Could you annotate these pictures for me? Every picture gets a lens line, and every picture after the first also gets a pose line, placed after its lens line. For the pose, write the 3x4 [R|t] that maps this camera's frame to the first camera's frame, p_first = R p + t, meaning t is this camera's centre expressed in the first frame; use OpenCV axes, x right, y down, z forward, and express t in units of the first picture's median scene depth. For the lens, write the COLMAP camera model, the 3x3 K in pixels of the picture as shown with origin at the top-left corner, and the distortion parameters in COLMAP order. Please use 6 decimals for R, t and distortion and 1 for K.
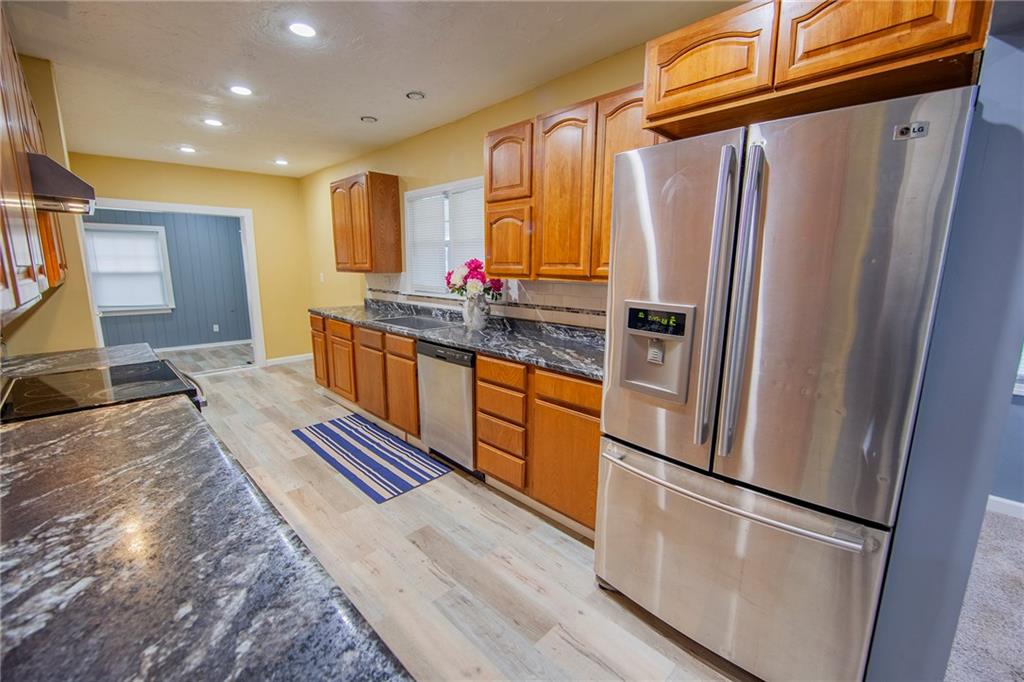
lens RADIAL K [[425.3, 0, 509.9], [0, 425.3, 345.2], [0, 0, 1]] dist [-0.001824, 0.000003]
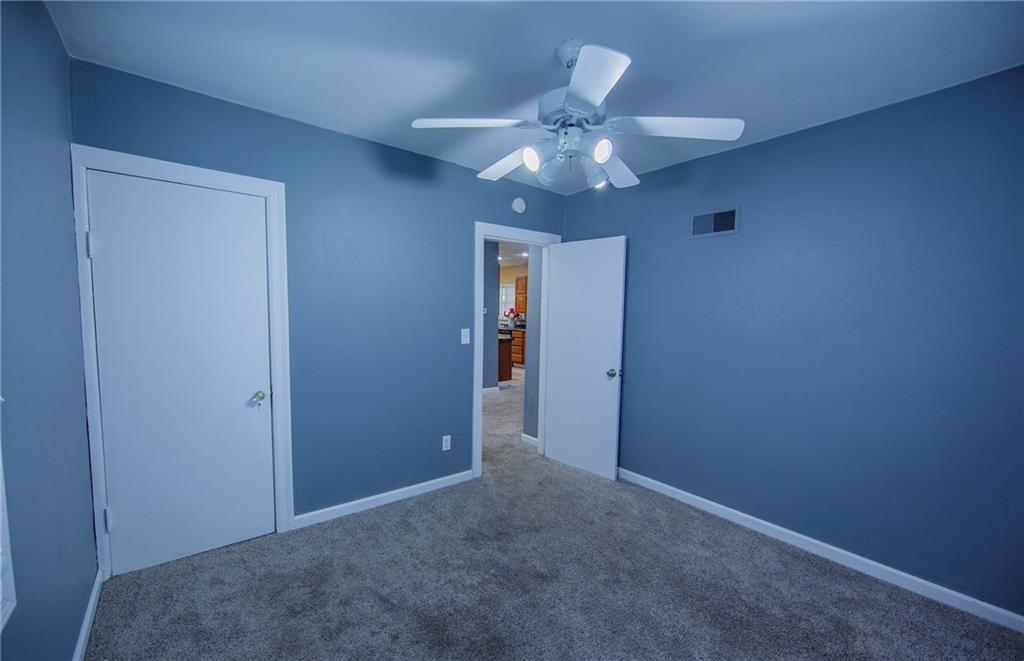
lens RADIAL K [[412.8, 0, 514.3], [0, 412.8, 342.7], [0, 0, 1]] dist [-0.002607, -0.000181]
pose [[0.996160, 0.013648, -0.086483, 0.292648], [-0.022610, 0.994371, -0.103514, 0.544555], [0.084584, 0.105072, 0.990861, -2.927249]]
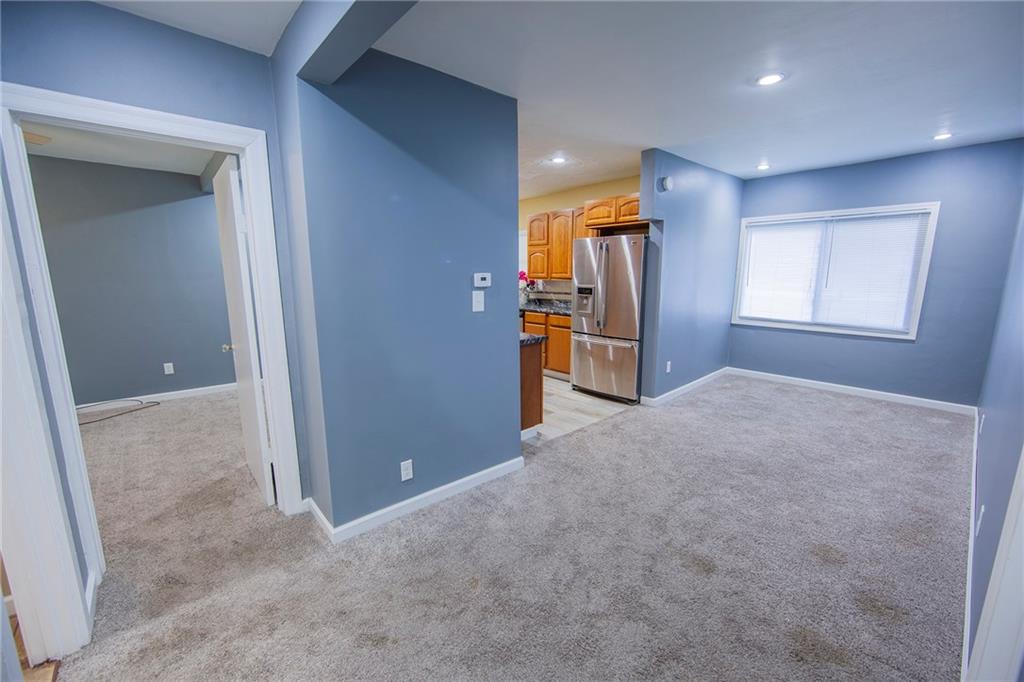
lens RADIAL K [[409.3, 0, 516.7], [0, 409.3, 341.9], [0, 0, 1]] dist [-0.007443, -0.000166]
pose [[0.999092, -0.003782, -0.042429, -0.028517], [0.003147, 0.999882, -0.015024, 0.220763], [0.042481, 0.014877, 0.998987, -1.251639]]
